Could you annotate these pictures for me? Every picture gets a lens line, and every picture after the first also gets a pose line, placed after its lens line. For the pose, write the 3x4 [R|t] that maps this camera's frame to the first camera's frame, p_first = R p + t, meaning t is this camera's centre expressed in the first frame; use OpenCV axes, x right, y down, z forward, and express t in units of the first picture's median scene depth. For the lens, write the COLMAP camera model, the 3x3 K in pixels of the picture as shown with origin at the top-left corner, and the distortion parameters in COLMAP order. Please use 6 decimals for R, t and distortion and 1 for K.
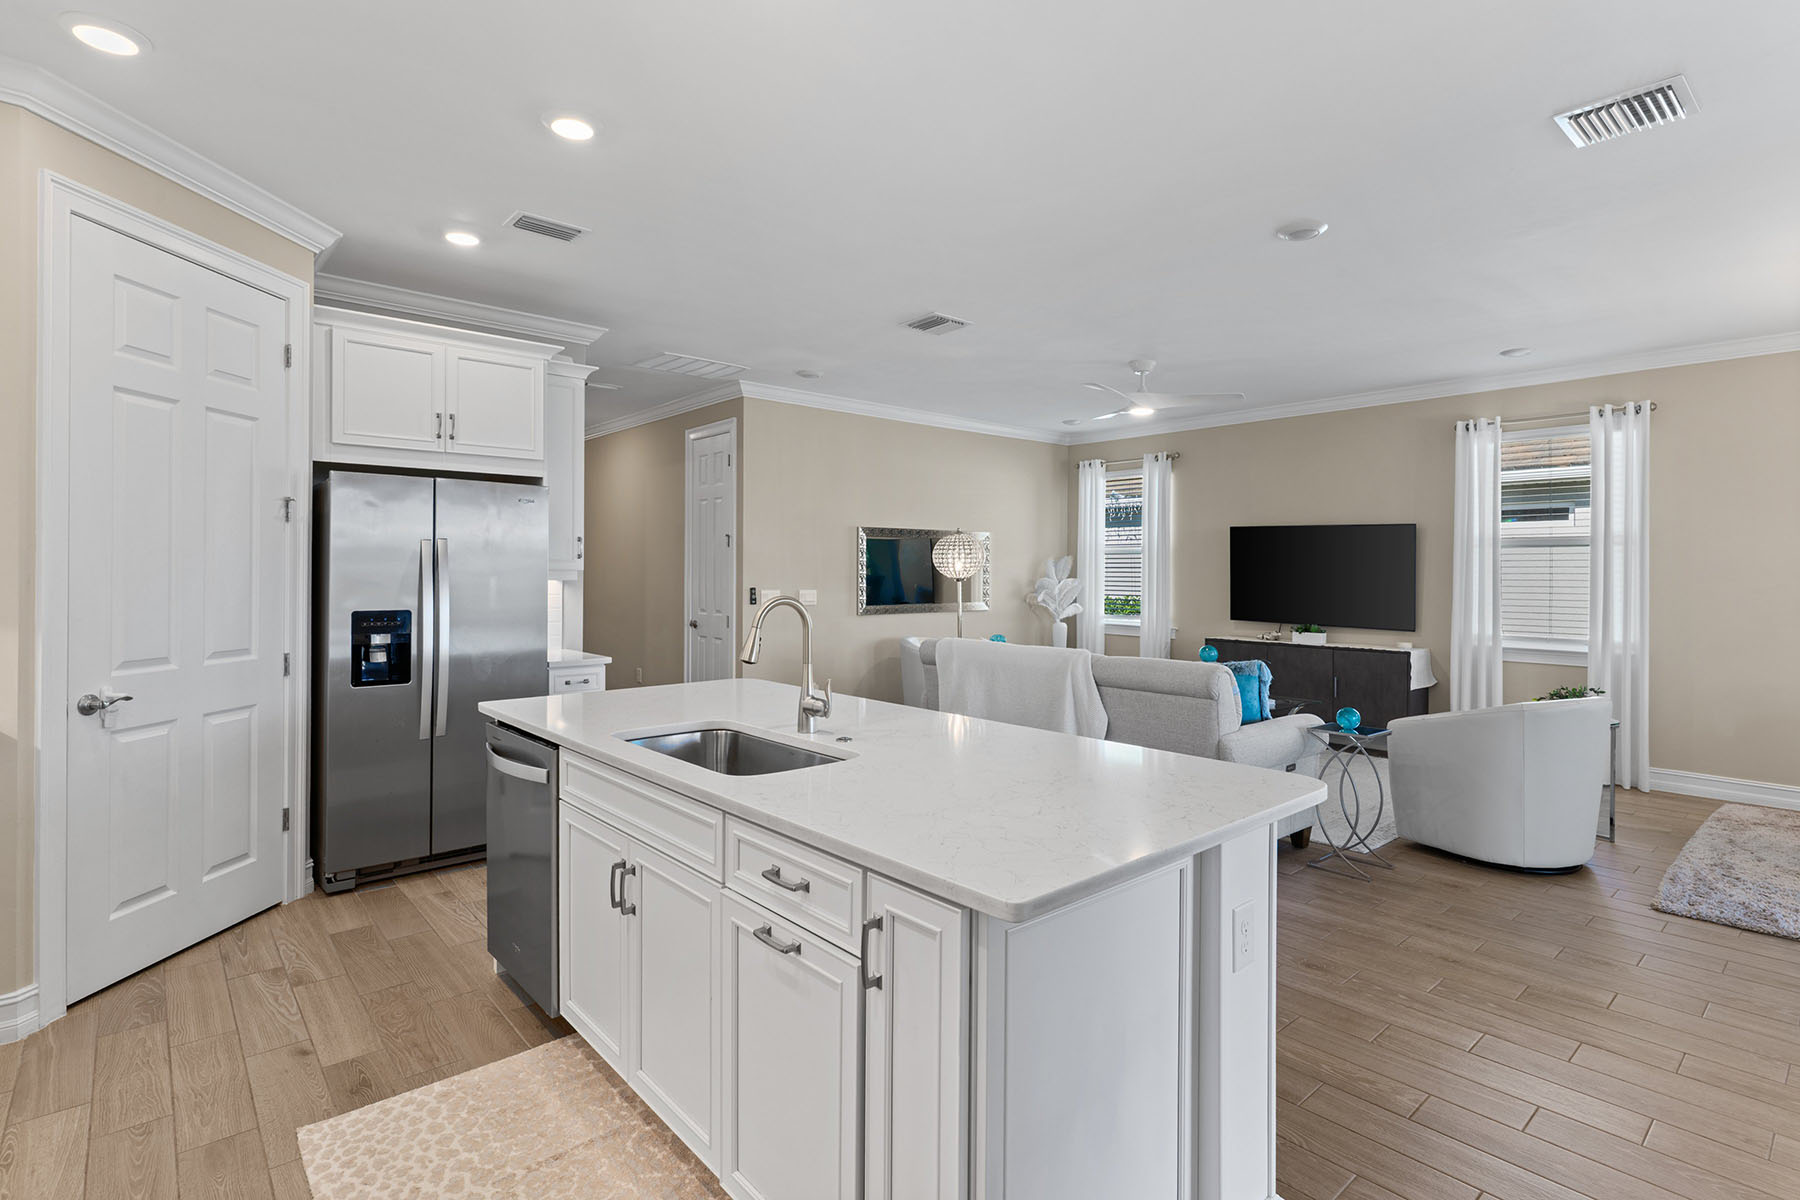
lens RADIAL K [[864.5, 0, 896.2], [0, 864.5, 567.4], [0, 0, 1]] dist [0.002724, -0.001740]
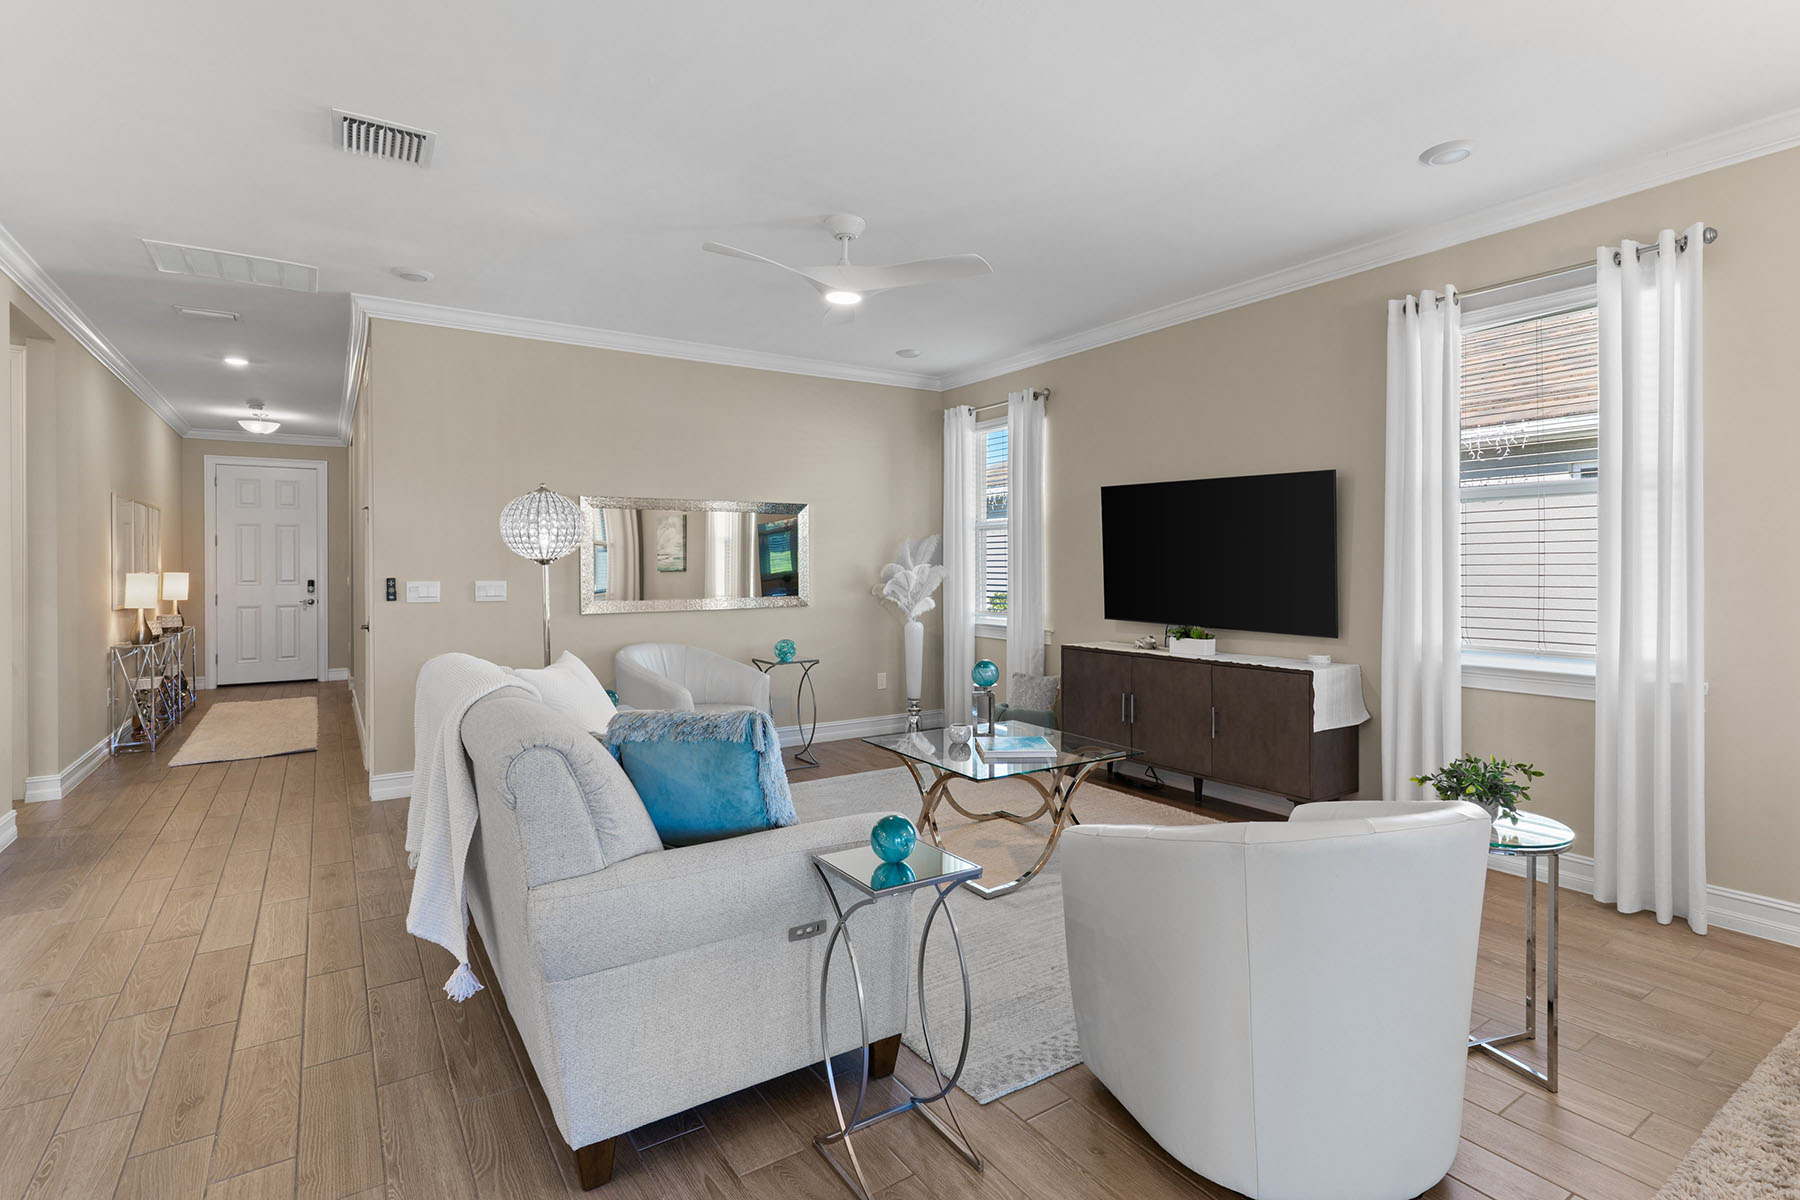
lens RADIAL K [[864.5, 0, 898.9], [0, 864.5, 568.3], [0, 0, 1]] dist [0.002724, -0.001740]
pose [[0.992999, -0.009763, -0.117715, 0.362453], [0.010711, 0.999915, 0.007426, 0.014704], [0.117633, -0.008635, 0.993020, 0.332494]]
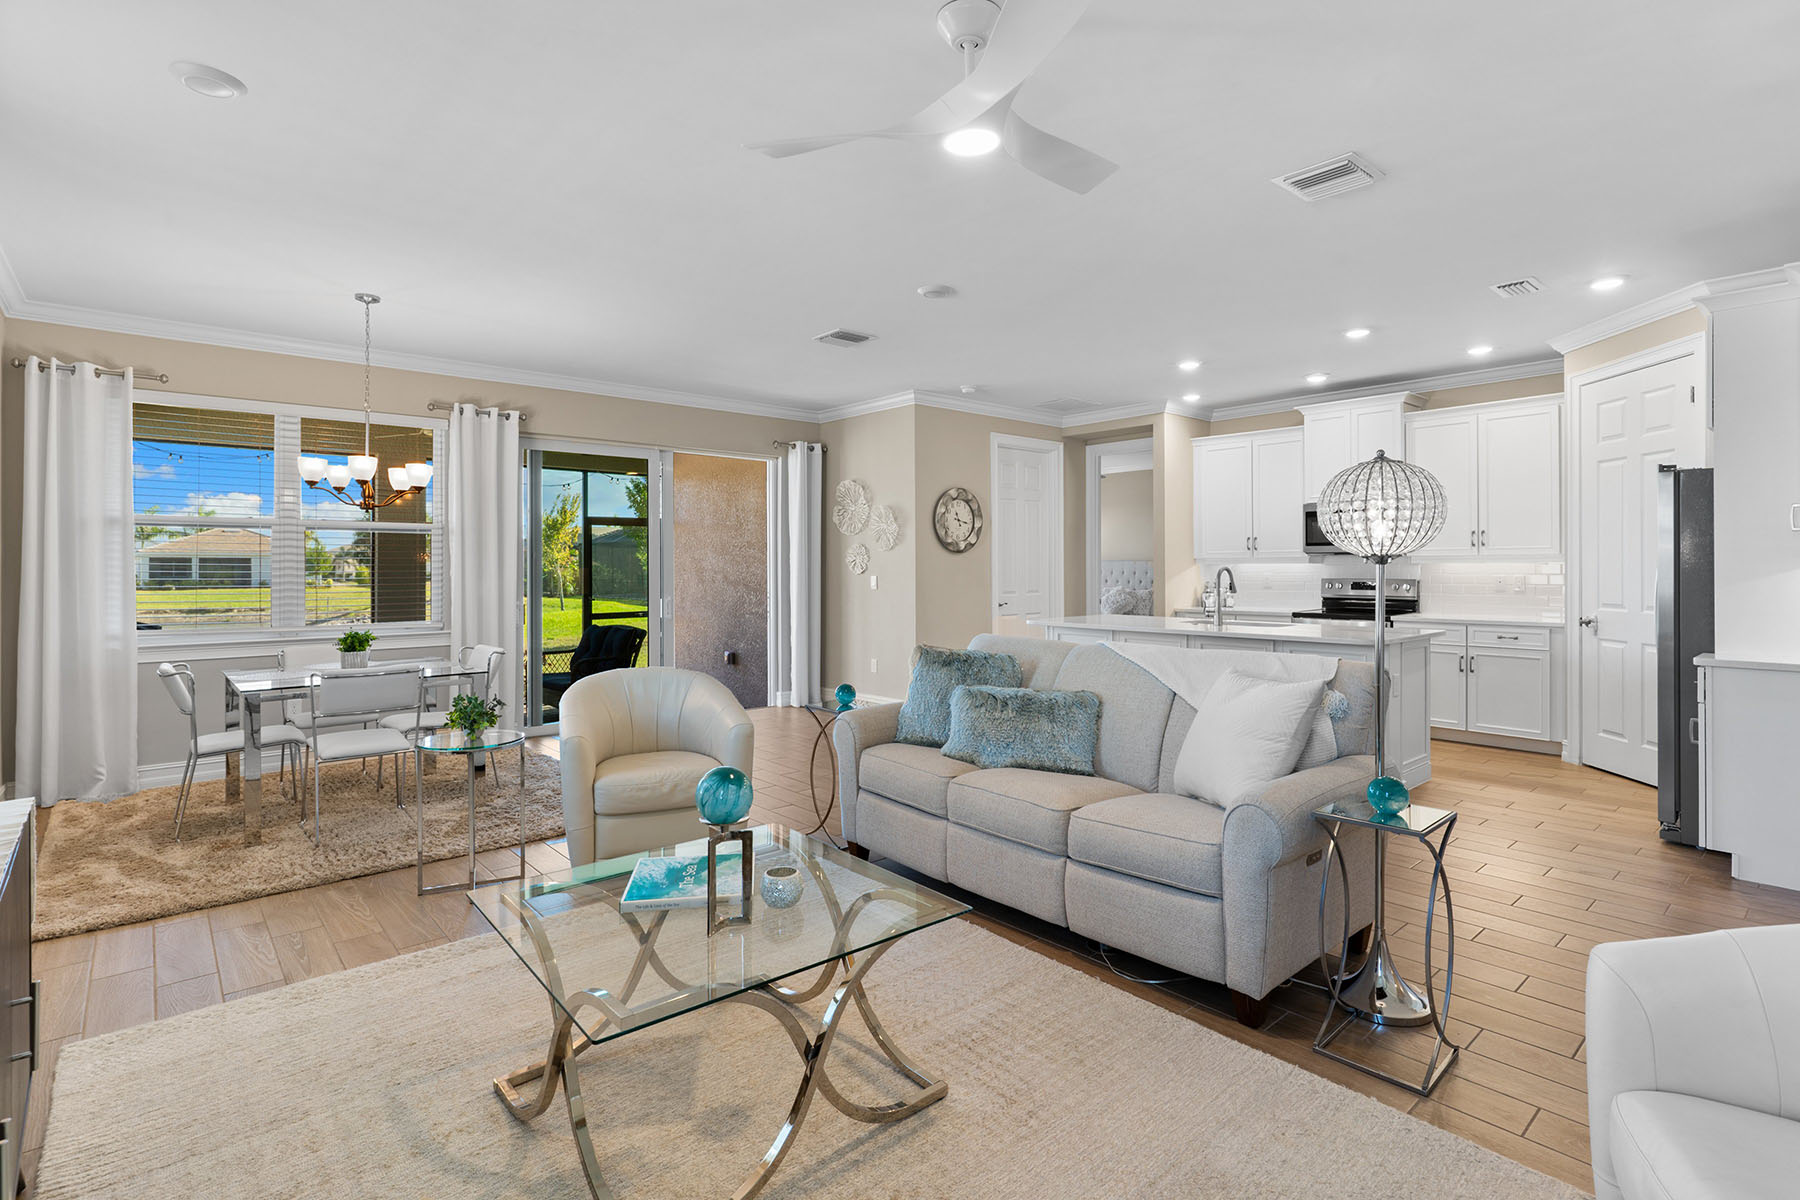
lens RADIAL K [[864.5, 0, 900.9], [0, 864.5, 571.8], [0, 0, 1]] dist [0.002724, -0.001740]
pose [[-0.999963, -0.001619, -0.008452, 0.292288], [-0.001615, 0.999999, -0.000502, 0.018597], [0.008453, -0.000488, -0.999964, 1.276903]]
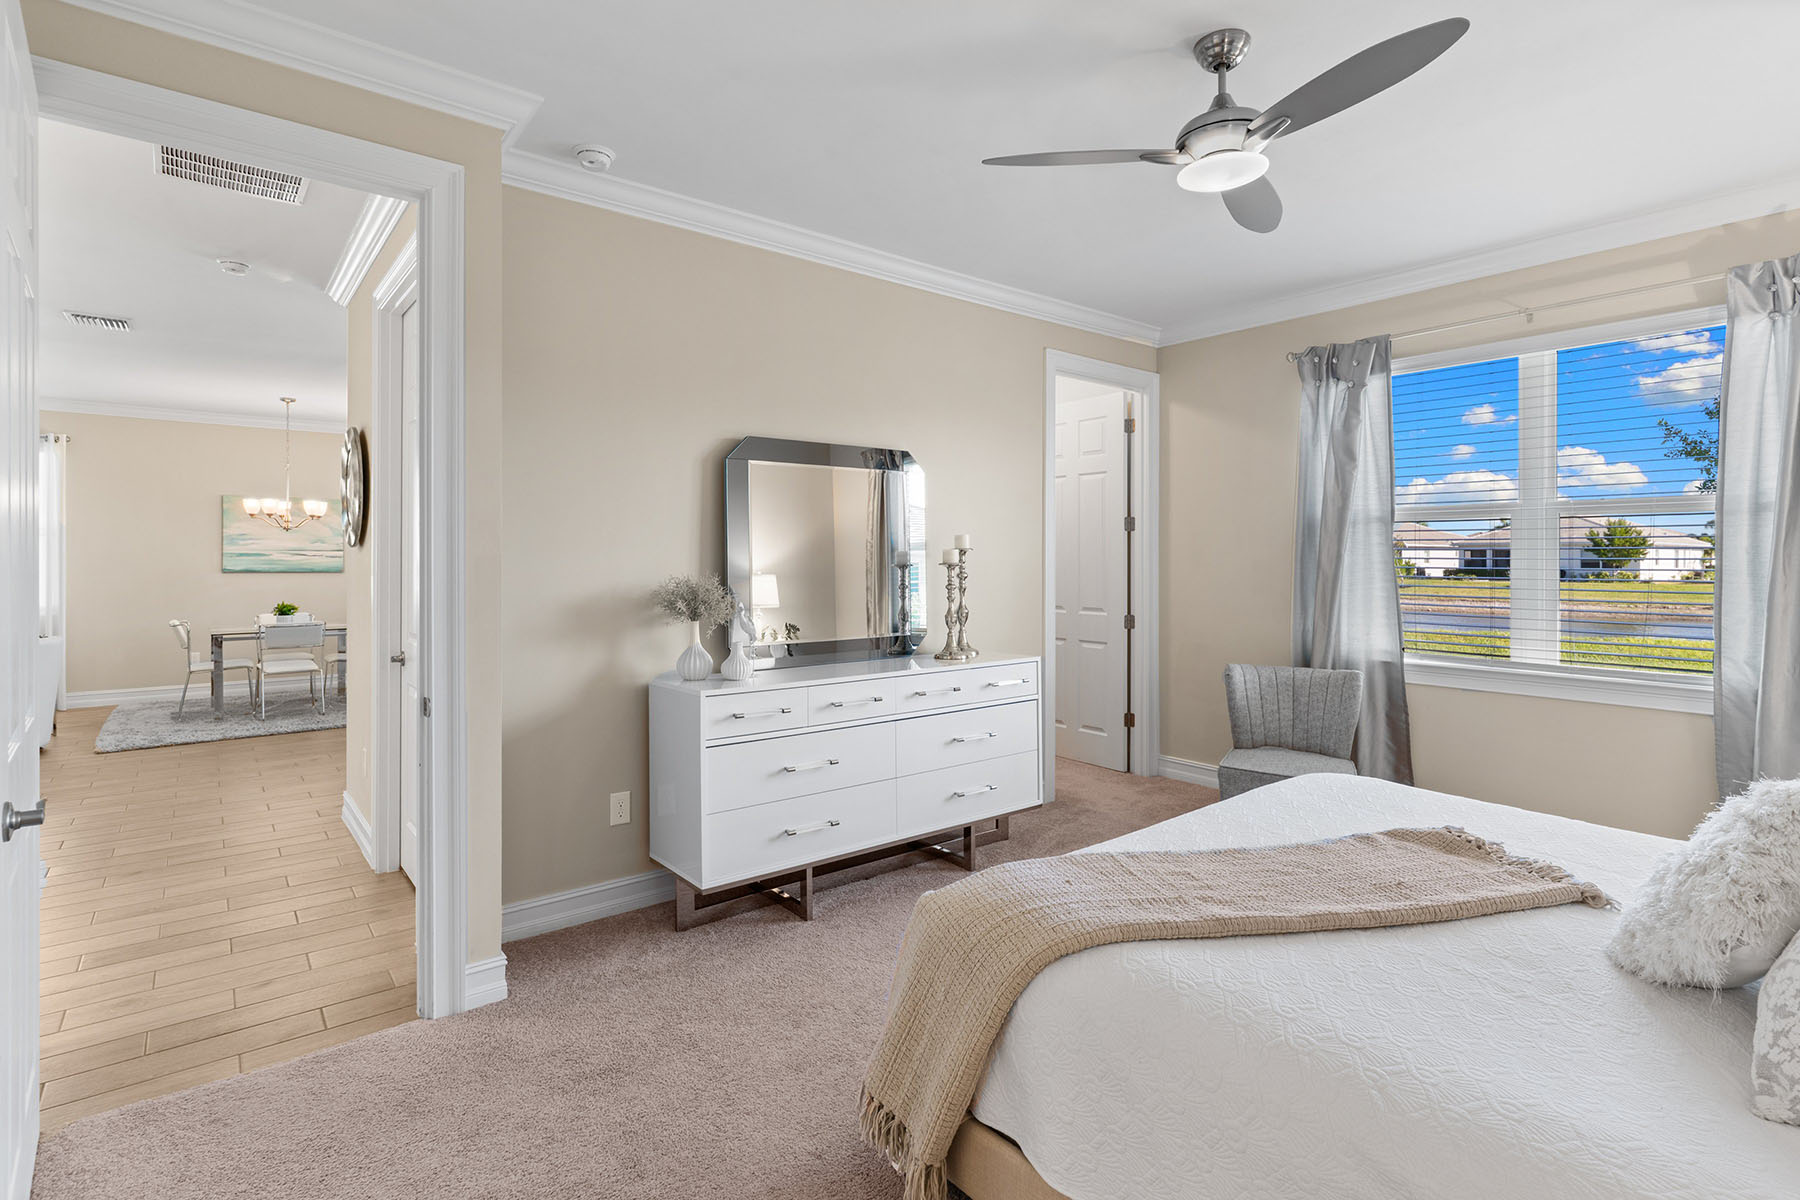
lens RADIAL K [[864.5, 0, 885.8], [0, 864.5, 559.7], [0, 0, 1]] dist [0.002724, -0.001740]
pose [[0.041381, -0.006132, 0.999125, -0.417811], [-0.007544, 0.999951, 0.006449, -0.006089], [-0.999115, -0.007804, 0.041332, -0.341427]]
